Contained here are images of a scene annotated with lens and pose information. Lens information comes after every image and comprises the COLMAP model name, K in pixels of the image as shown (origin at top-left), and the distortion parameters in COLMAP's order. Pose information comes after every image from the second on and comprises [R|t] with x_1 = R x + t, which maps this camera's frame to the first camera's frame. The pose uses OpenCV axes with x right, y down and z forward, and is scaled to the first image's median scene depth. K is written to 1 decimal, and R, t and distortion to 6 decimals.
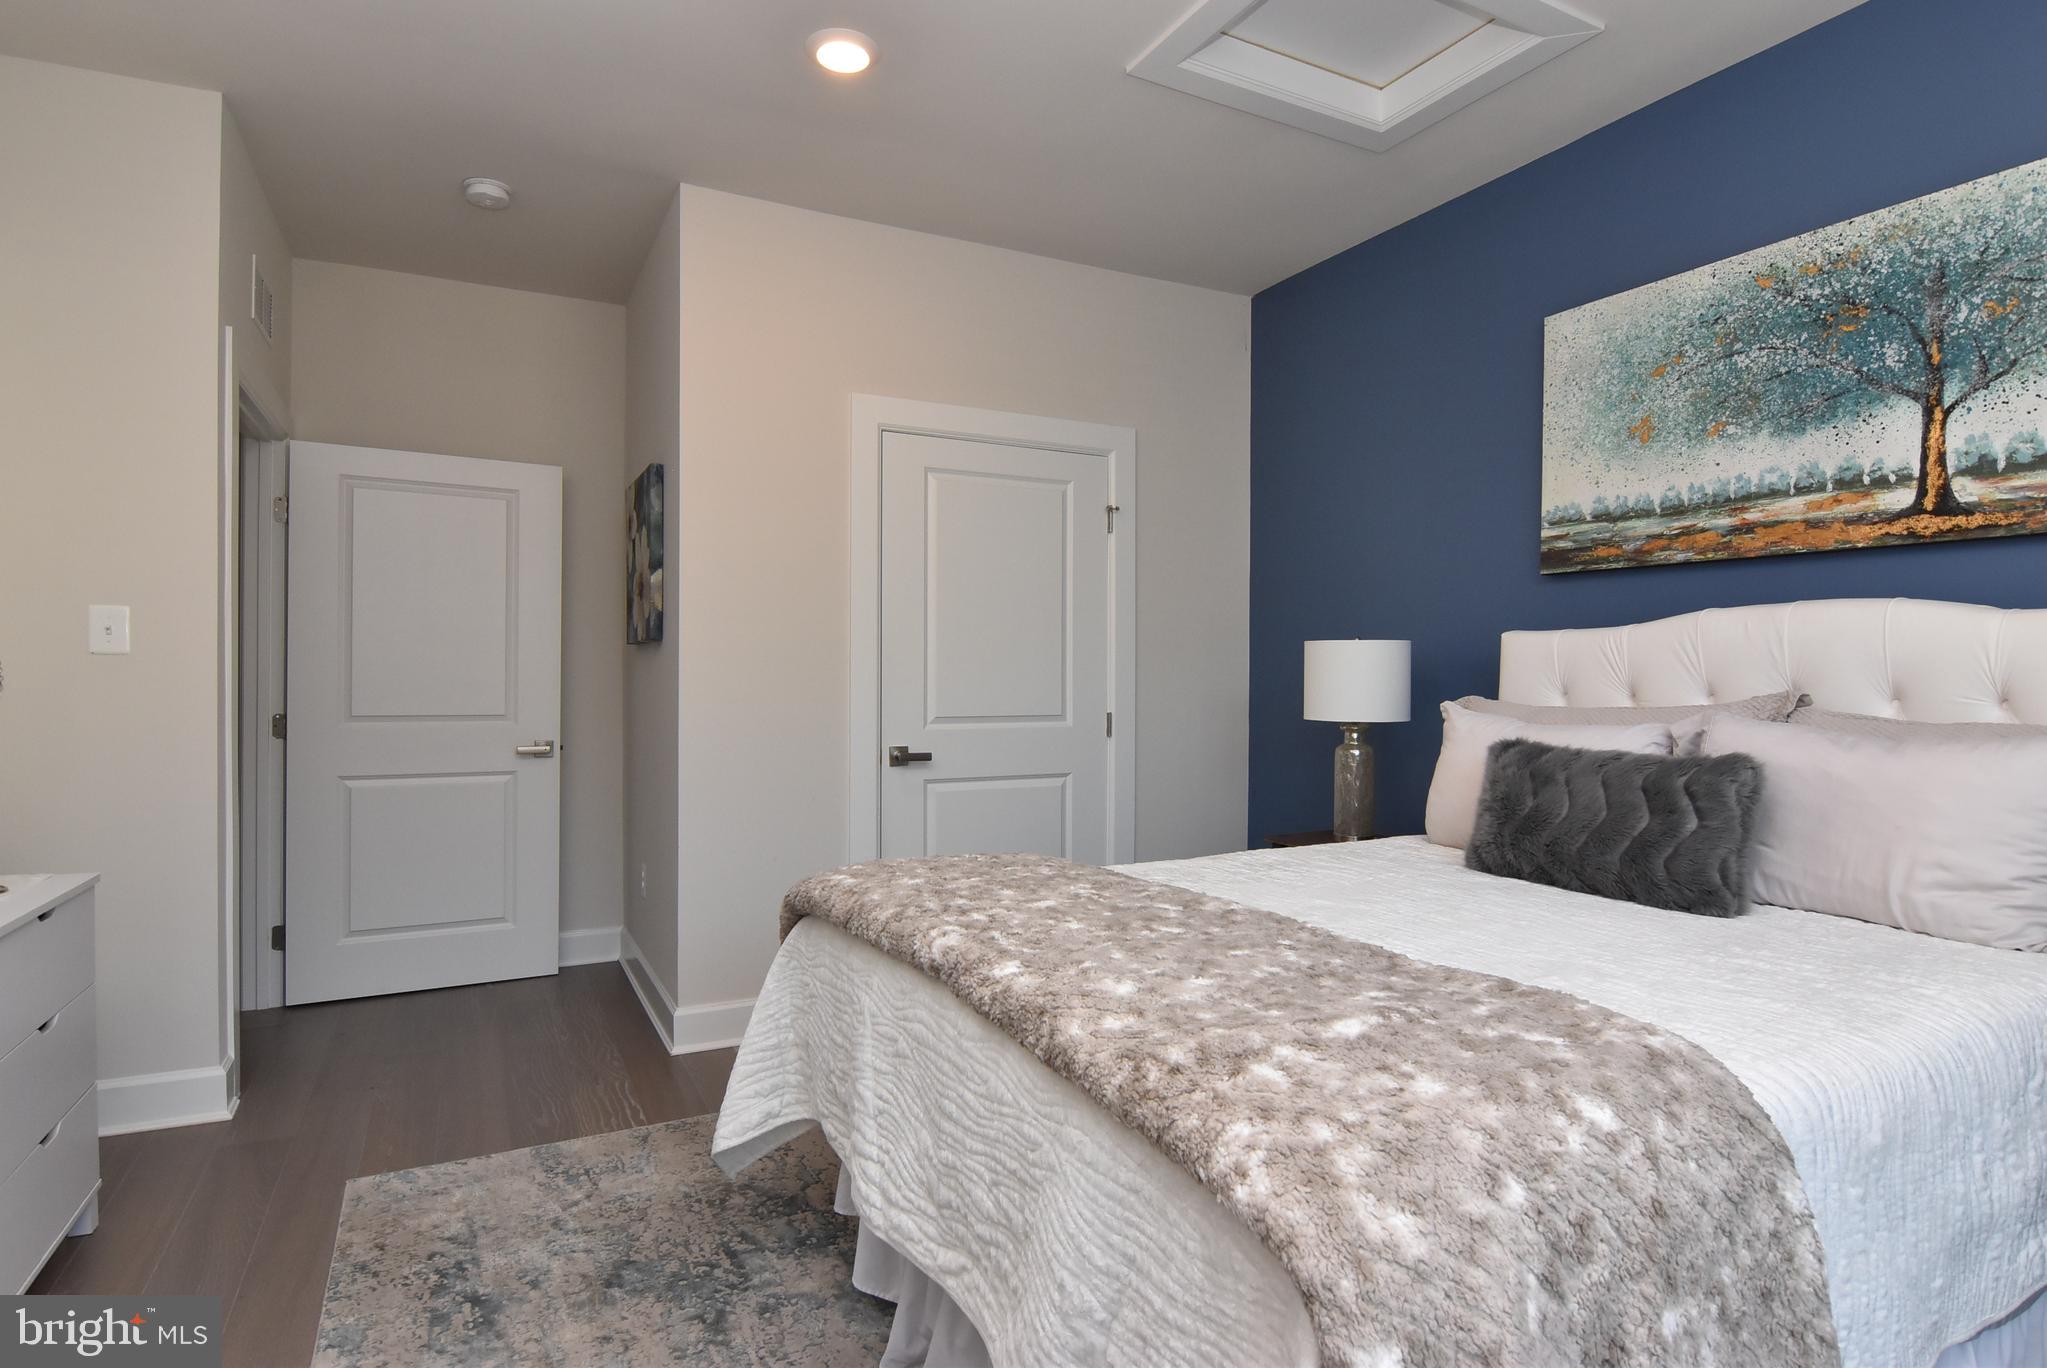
lens RADIAL K [[1090.4, 0, 1020.4], [0, 1090.4, 680.9], [0, 0, 1]] dist [-0.003242, -0.011543]
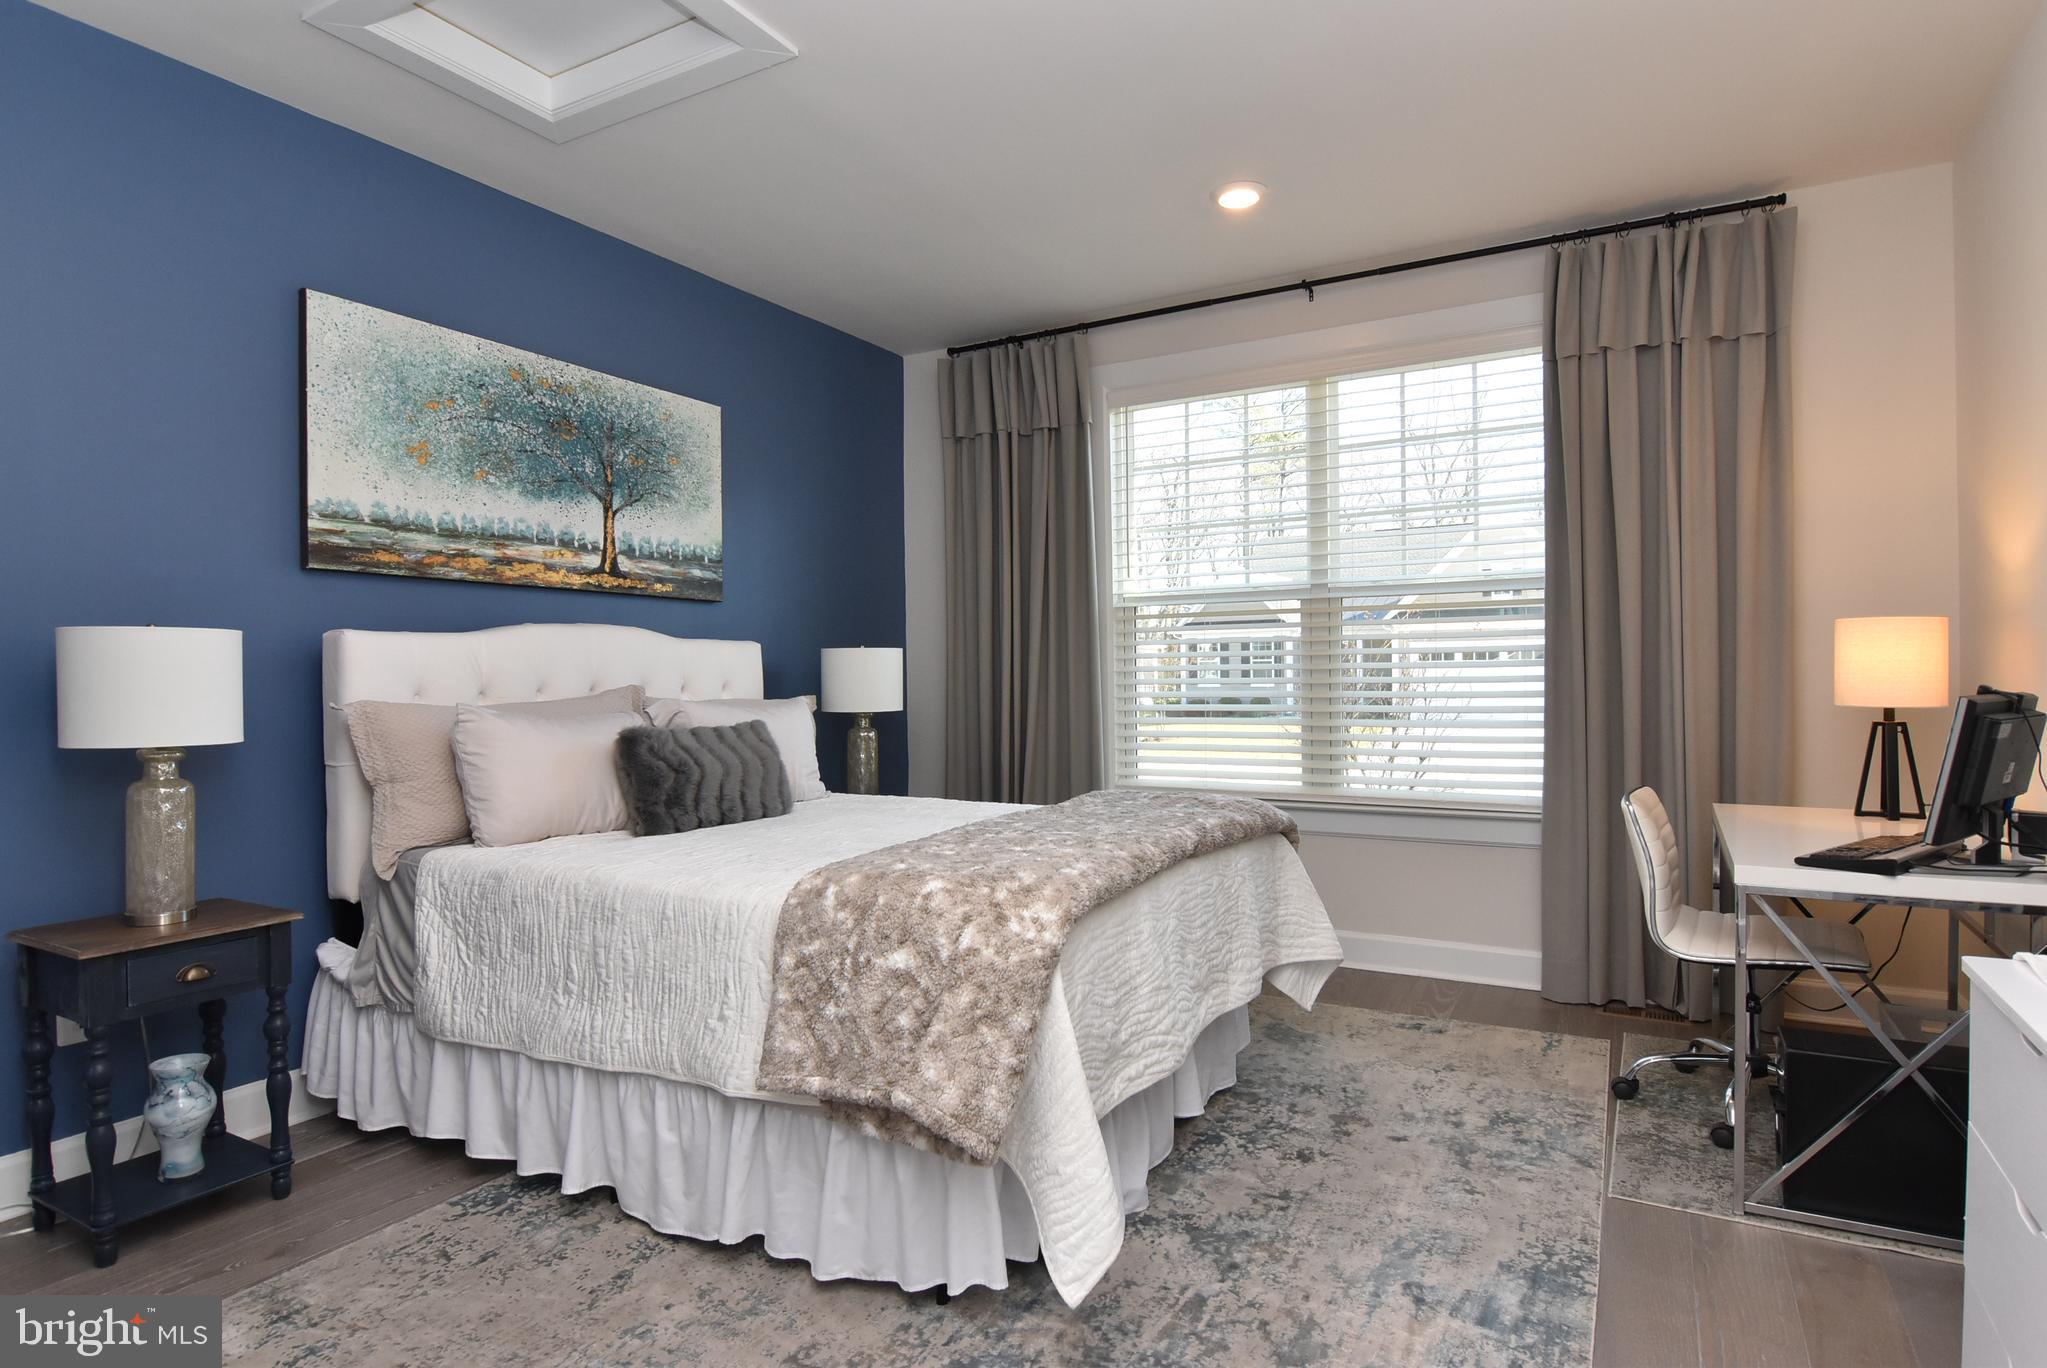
lens RADIAL K [[1090.4, 0, 1021.3], [0, 1090.4, 676.4], [0, 0, 1]] dist [-0.003242, -0.011543]
pose [[-0.548832, -0.006041, 0.835911, -0.739238], [0.006692, 0.999910, 0.011619, -0.015348], [-0.835906, 0.011971, -0.548742, 1.200274]]
